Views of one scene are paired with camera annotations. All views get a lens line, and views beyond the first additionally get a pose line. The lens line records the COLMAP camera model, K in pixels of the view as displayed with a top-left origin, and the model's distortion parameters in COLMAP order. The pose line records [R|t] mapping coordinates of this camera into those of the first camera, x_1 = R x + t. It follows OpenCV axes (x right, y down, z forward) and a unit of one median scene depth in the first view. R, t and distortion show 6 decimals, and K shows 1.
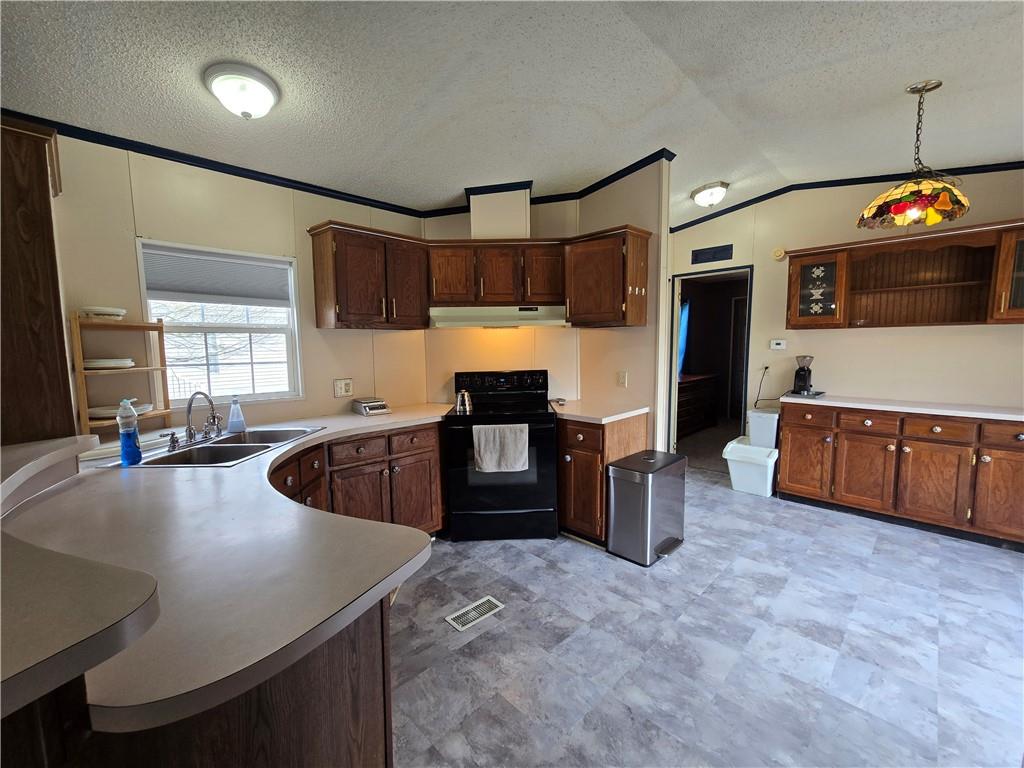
lens RADIAL K [[420.3, 0, 512.6], [0, 420.3, 386.5], [0, 0, 1]] dist [-0.000612, 0.000871]
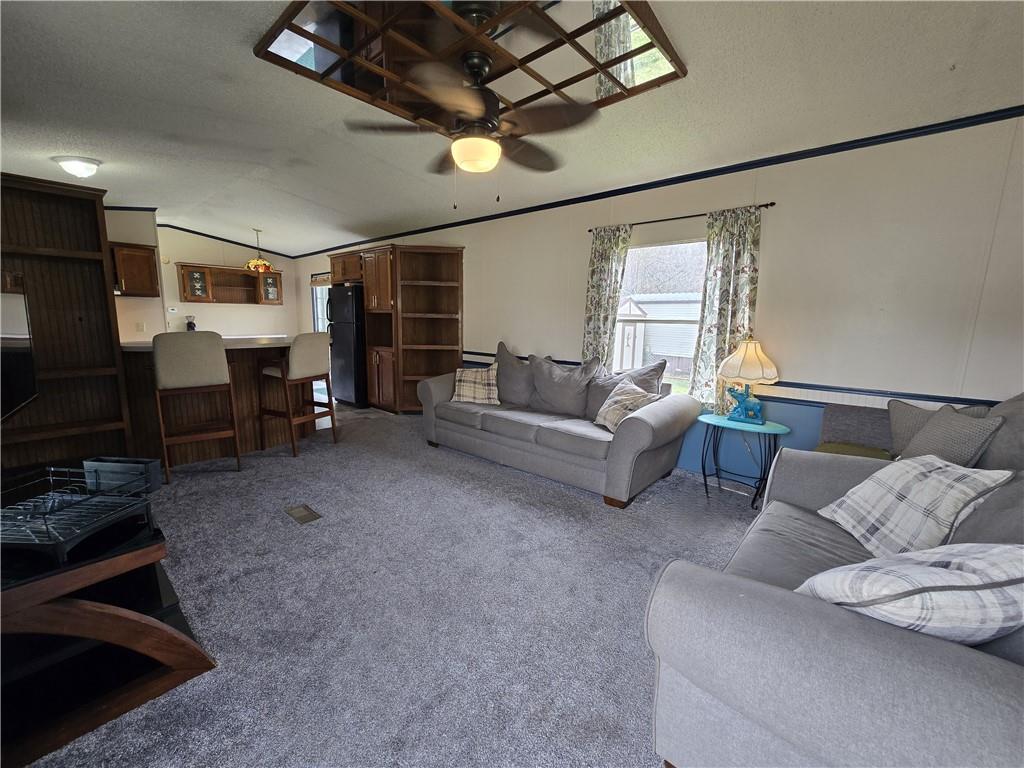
lens RADIAL K [[420.3, 0, 509.2], [0, 420.3, 385.7], [0, 0, 1]] dist [-0.000612, 0.000871]
pose [[-0.062726, -0.150720, 0.986584, -1.964060], [0.088789, 0.983769, 0.155935, 0.104714], [-0.994073, 0.097380, -0.048326, -0.511021]]
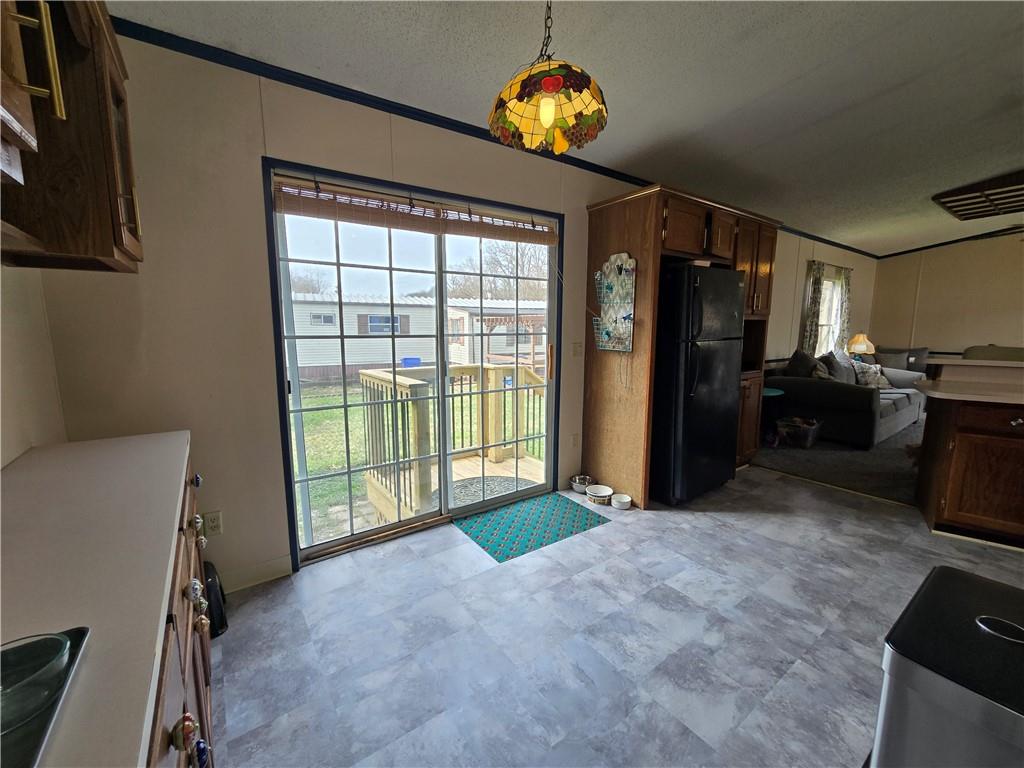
lens RADIAL K [[420.3, 0, 514.5], [0, 420.3, 387.4], [0, 0, 1]] dist [-0.000612, 0.000871]
pose [[-0.988977, -0.012787, 0.147514, 0.721708], [0.024171, 0.968958, 0.246040, -0.123166], [-0.146081, 0.246894, -0.957969, 1.438256]]
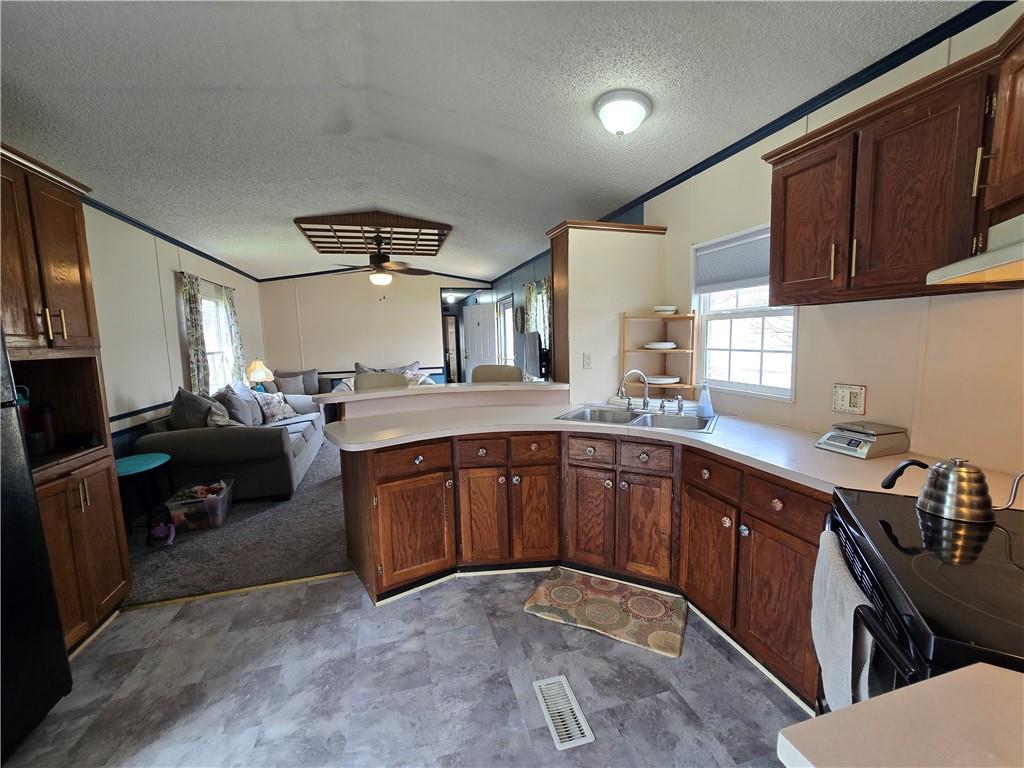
lens RADIAL K [[420.3, 0, 511.6], [0, 420.3, 386.5], [0, 0, 1]] dist [-0.000612, 0.000871]
pose [[-0.475262, 0.121941, -0.871353, 0.423618], [-0.060750, 0.983438, 0.170762, -0.103554], [0.877745, 0.134091, -0.459982, 0.975551]]
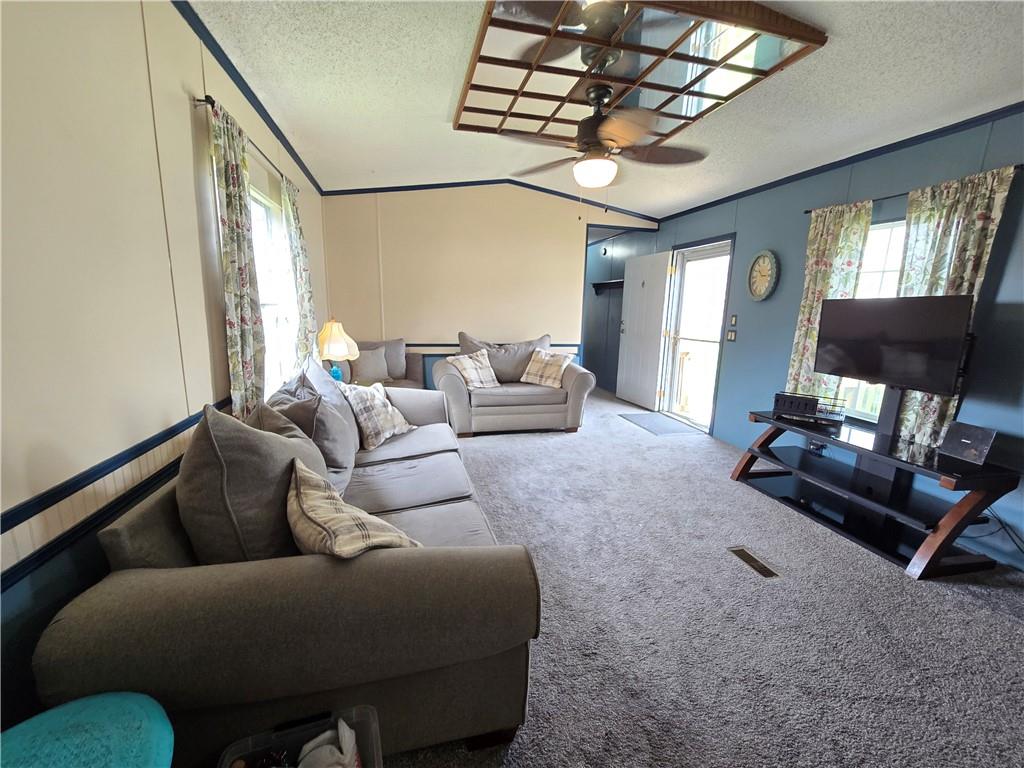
lens RADIAL K [[420.3, 0, 512.0], [0, 420.3, 387.0], [0, 0, 1]] dist [-0.000612, 0.000871]
pose [[-0.508591, 0.156622, -0.846643, -0.048425], [-0.111981, 0.962932, 0.245403, 0.035842], [0.853695, 0.219617, -0.472200, -0.122626]]
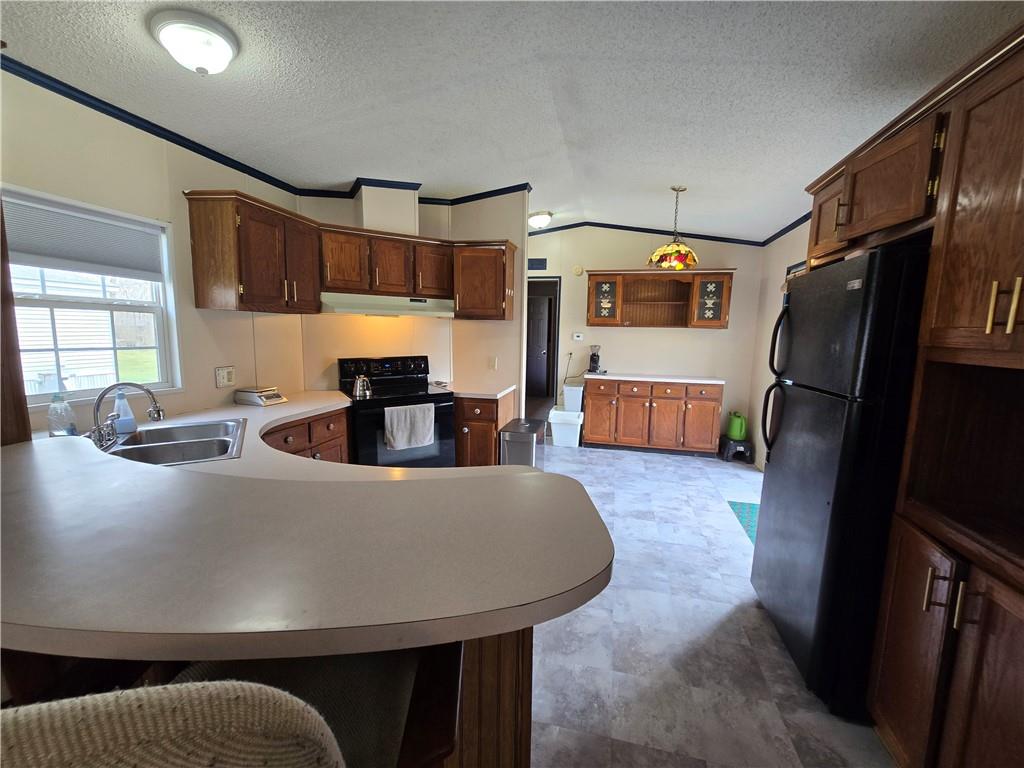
lens RADIAL K [[420.3, 0, 515.5], [0, 420.3, 385.9], [0, 0, 1]] dist [-0.000612, 0.000871]
pose [[0.847680, -0.041826, 0.528856, -0.406803], [0.025825, 0.998959, 0.037612, 0.005238], [-0.529878, -0.018225, 0.847878, -0.087650]]
